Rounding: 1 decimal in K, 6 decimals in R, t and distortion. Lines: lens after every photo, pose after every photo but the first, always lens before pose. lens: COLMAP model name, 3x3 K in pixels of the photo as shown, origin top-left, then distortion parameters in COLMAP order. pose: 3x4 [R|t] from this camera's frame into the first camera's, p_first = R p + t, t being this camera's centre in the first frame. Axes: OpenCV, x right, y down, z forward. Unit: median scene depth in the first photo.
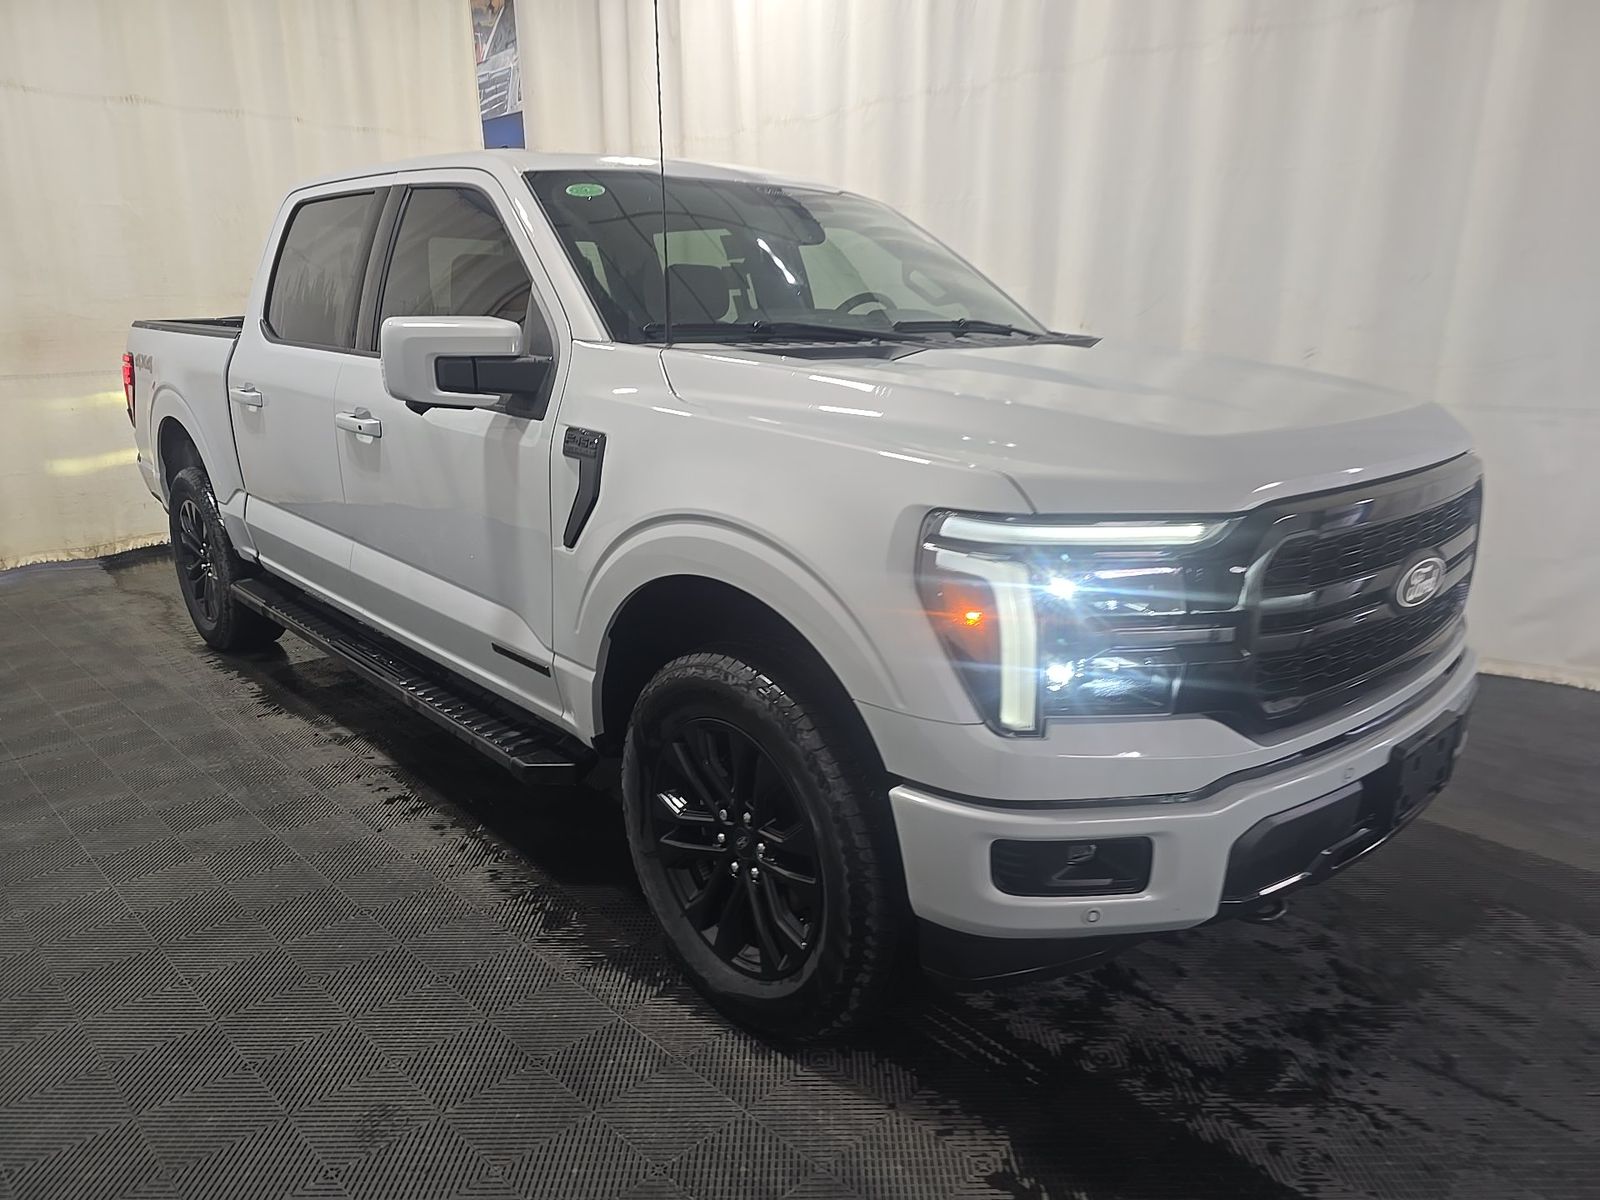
lens RADIAL K [[1081.9, 0, 813.8], [0, 1081.9, 596.5], [0, 0, 1]] dist [0.062672, -0.055549]
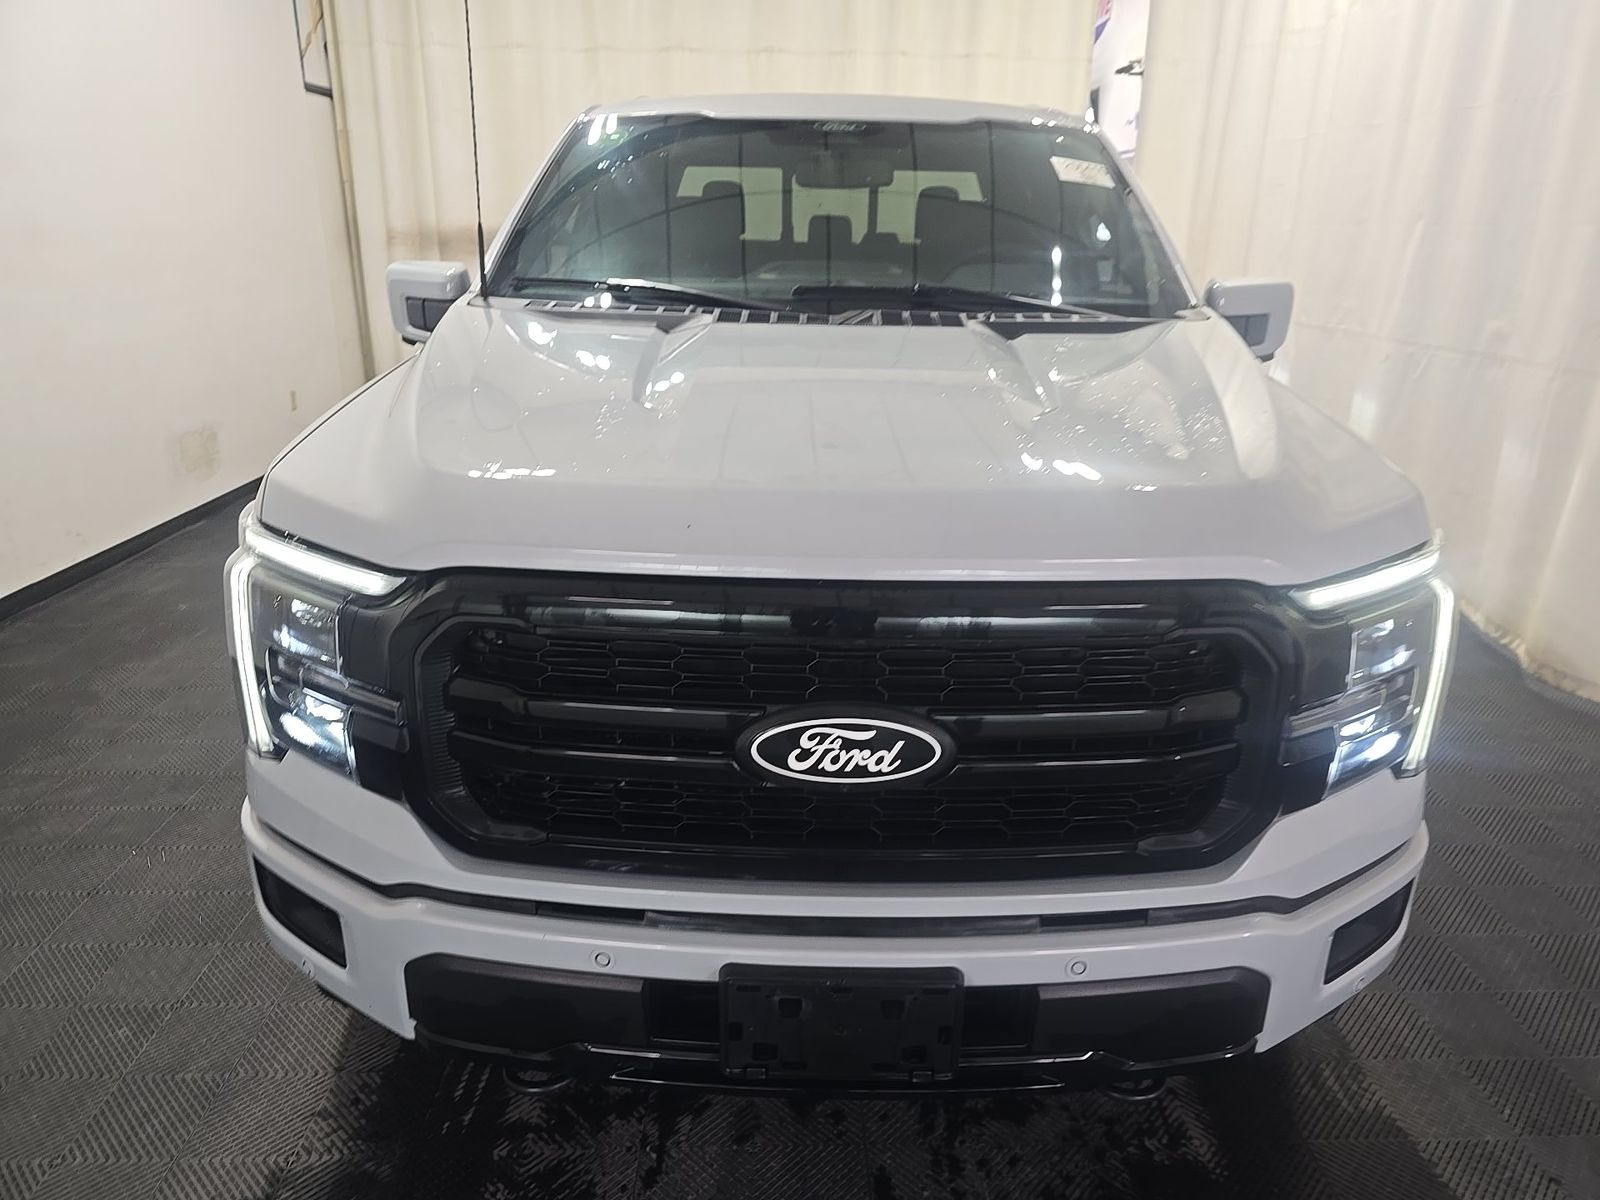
lens RADIAL K [[1081.9, 0, 813.8], [0, 1081.9, 596.5], [0, 0, 1]] dist [0.062672, -0.055549]
pose [[0.724580, 0.239538, -0.646224, 0.951028], [-0.192590, 0.970676, 0.143862, -0.192772], [0.661735, 0.020216, 0.749466, 0.521801]]
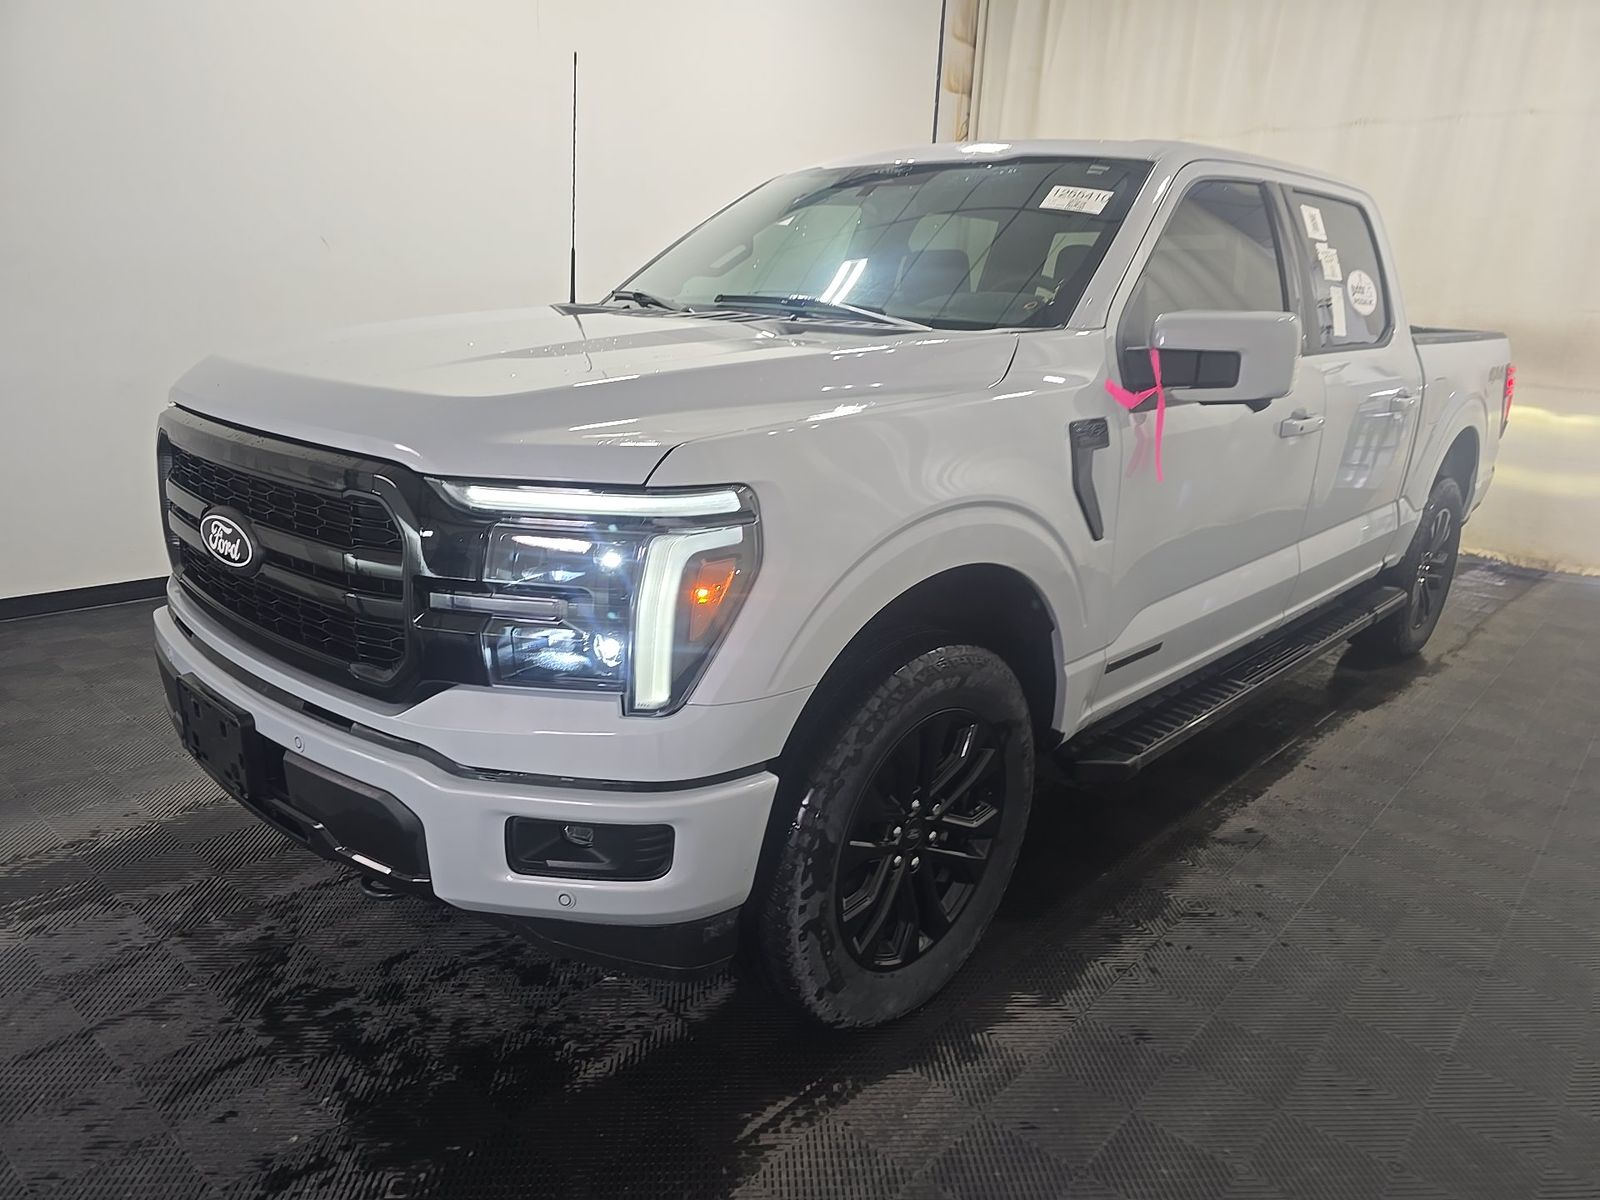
lens RADIAL K [[1072.3, 0, 808.3], [0, 1072.3, 601.7], [0, 0, 1]] dist [0.048037, -0.045510]
pose [[0.065038, 0.271607, -0.960208, 1.534790], [-0.292022, 0.925301, 0.241953, -0.345534], [0.954198, 0.264666, 0.139495, 1.391727]]
